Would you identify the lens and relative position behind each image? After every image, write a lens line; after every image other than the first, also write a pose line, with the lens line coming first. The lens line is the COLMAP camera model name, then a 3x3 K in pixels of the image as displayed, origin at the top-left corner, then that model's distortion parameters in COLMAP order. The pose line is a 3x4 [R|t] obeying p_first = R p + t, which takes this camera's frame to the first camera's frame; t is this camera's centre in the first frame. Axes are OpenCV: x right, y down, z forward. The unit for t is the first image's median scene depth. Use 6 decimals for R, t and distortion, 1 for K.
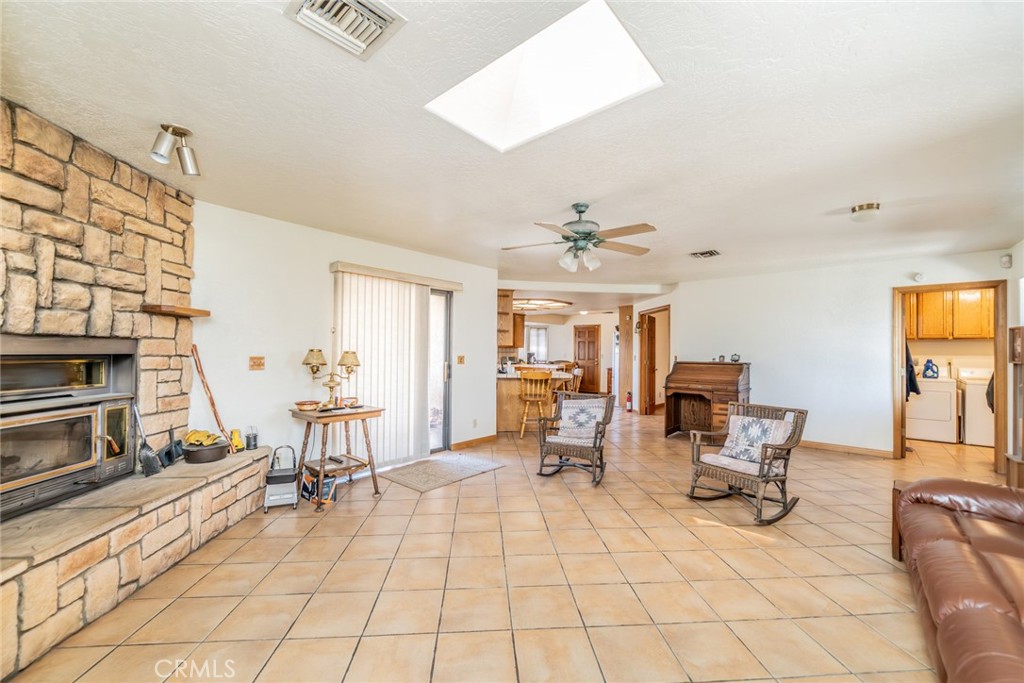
lens RADIAL K [[403.4, 0, 512.7], [0, 403.4, 346.9], [0, 0, 1]] dist [-0.000868, 0.000285]
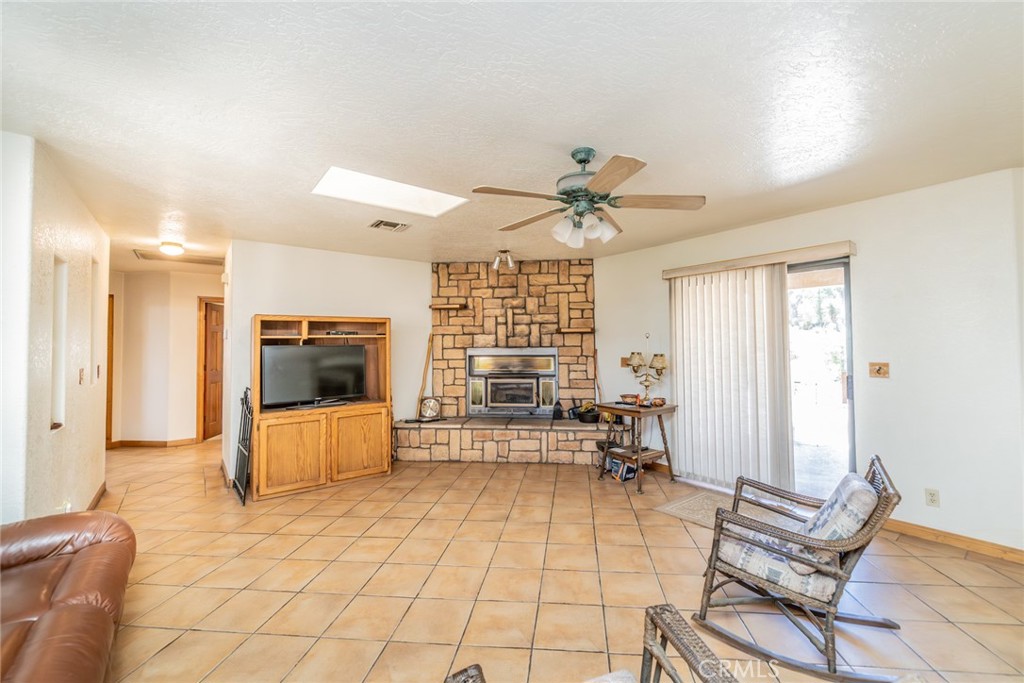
lens RADIAL K [[421.1, 0, 535.1], [0, 421.1, 332.0], [0, 0, 1]] dist [0.000767, 0.000146]
pose [[-0.167105, -0.037358, -0.985231, 0.912560], [0.018567, 0.998985, -0.041029, -0.010119], [0.985764, -0.025149, -0.166242, 1.054678]]
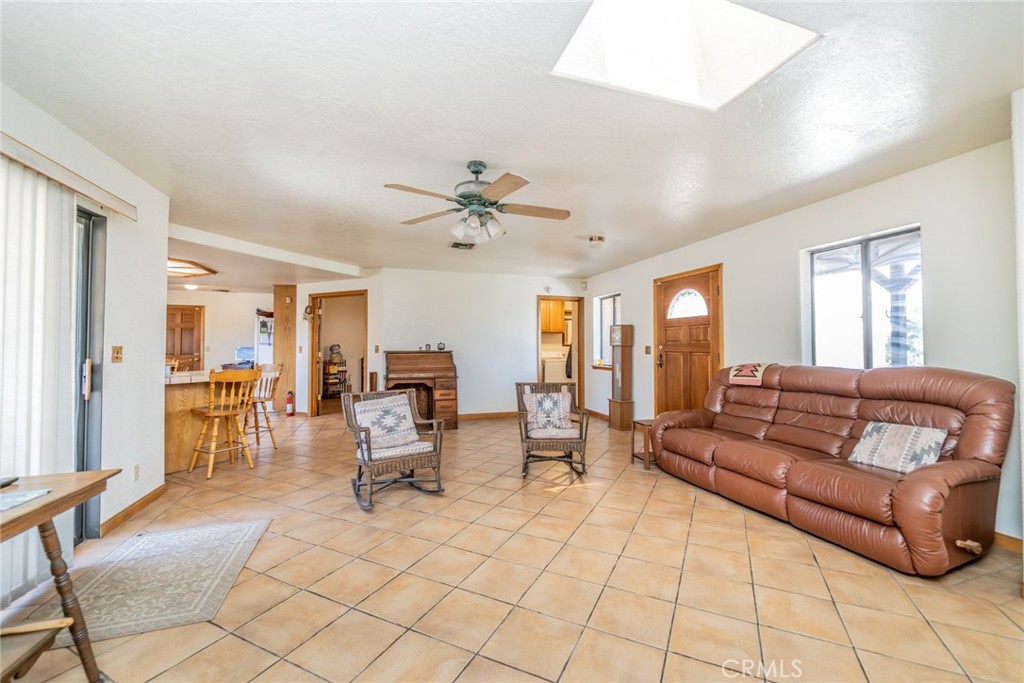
lens RADIAL K [[412.1, 0, 526.4], [0, 412.1, 339.9], [0, 0, 1]] dist [-0.000657, -0.000043]
pose [[0.500019, 0.003628, 0.866007, -0.543399], [-0.004131, 0.999990, -0.001804, 0.021276], [-0.866004, -0.002675, 0.500029, 0.485644]]
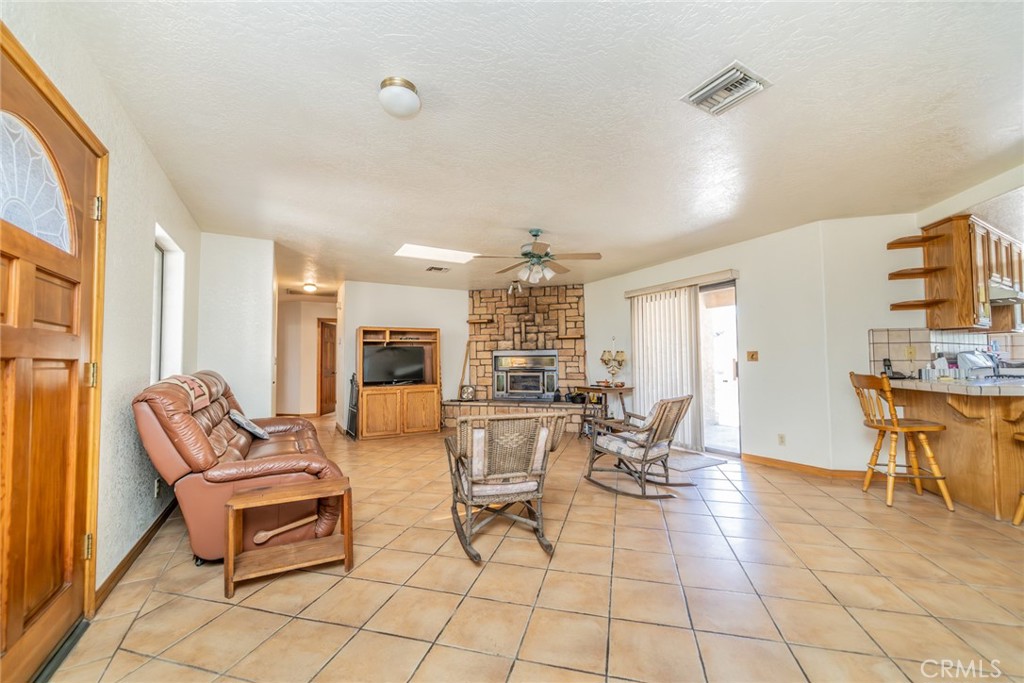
lens RADIAL K [[403.4, 0, 512.7], [0, 403.4, 346.9], [0, 0, 1]] dist [-0.000868, 0.000285]
pose [[-0.335783, -0.044159, -0.940904, 1.400761], [0.016217, 0.998481, -0.052649, 0.083024], [0.941800, -0.032937, -0.334557, 1.374157]]
